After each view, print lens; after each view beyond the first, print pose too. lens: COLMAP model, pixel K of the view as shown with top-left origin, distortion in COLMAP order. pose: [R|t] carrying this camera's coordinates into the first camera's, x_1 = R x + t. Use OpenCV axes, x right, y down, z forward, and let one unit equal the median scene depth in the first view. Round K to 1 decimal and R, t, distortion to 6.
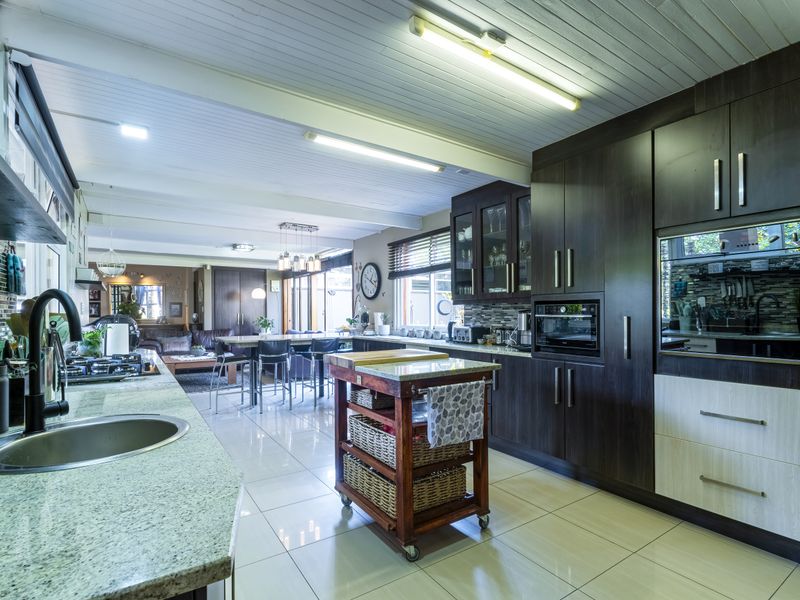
lens RADIAL K [[406.6, 0, 399.2], [0, 406.6, 314.0], [0, 0, 1]] dist [-0.001005, -0.000336]
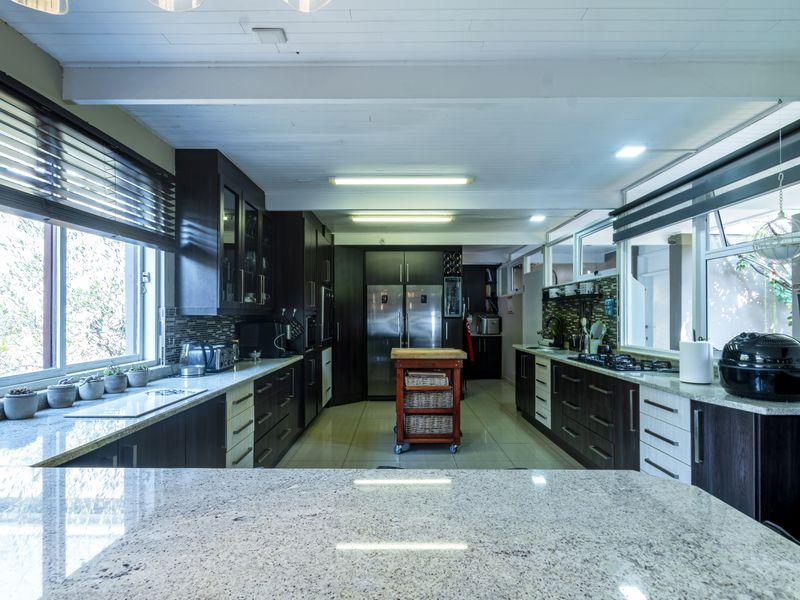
lens RADIAL K [[409.5, 0, 395.1], [0, 409.5, 314.0], [0, 0, 1]] dist [0.000012, -0.000081]
pose [[-0.821931, 0.004510, 0.569569, -0.328792], [0.004446, 0.999989, -0.001503, -0.014313], [-0.569569, 0.001297, -0.821942, 0.966562]]
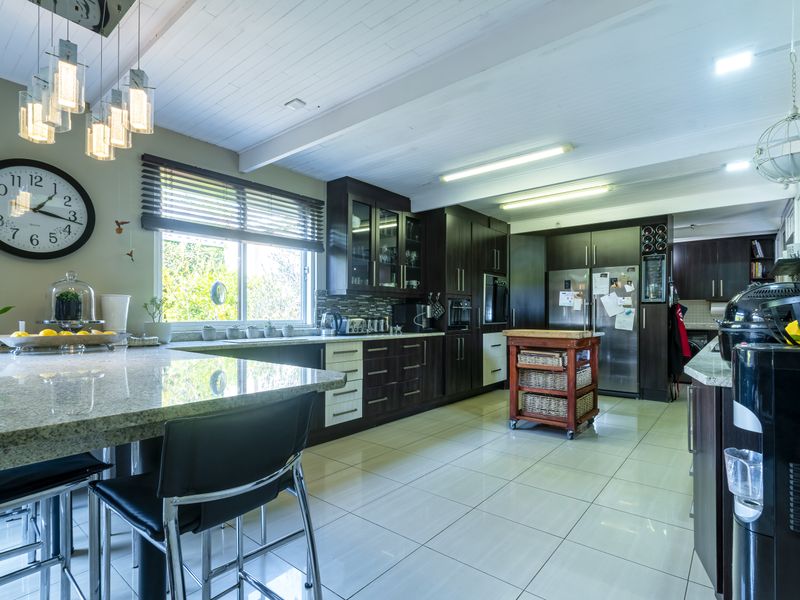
lens RADIAL K [[409.5, 0, 395.1], [0, 409.5, 314.0], [0, 0, 1]] dist [0.000012, -0.000081]
pose [[-0.274518, 0.005242, 0.961568, -0.541157], [0.002811, 0.999985, -0.004649, 0.019090], [-0.961578, 0.001427, -0.274528, 0.807839]]
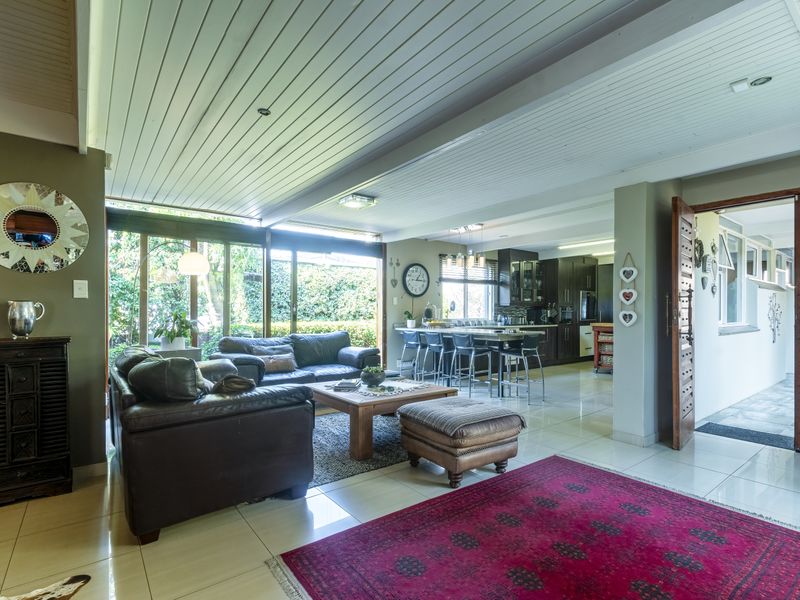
lens RADIAL K [[406.6, 0, 399.2], [0, 406.6, 314.0], [0, 0, 1]] dist [-0.001005, -0.000336]
pose [[-0.069793, -0.003308, 0.997556, -1.193694], [0.003234, 0.999988, 0.003543, 0.006661], [-0.997556, 0.003474, -0.069782, 1.152932]]
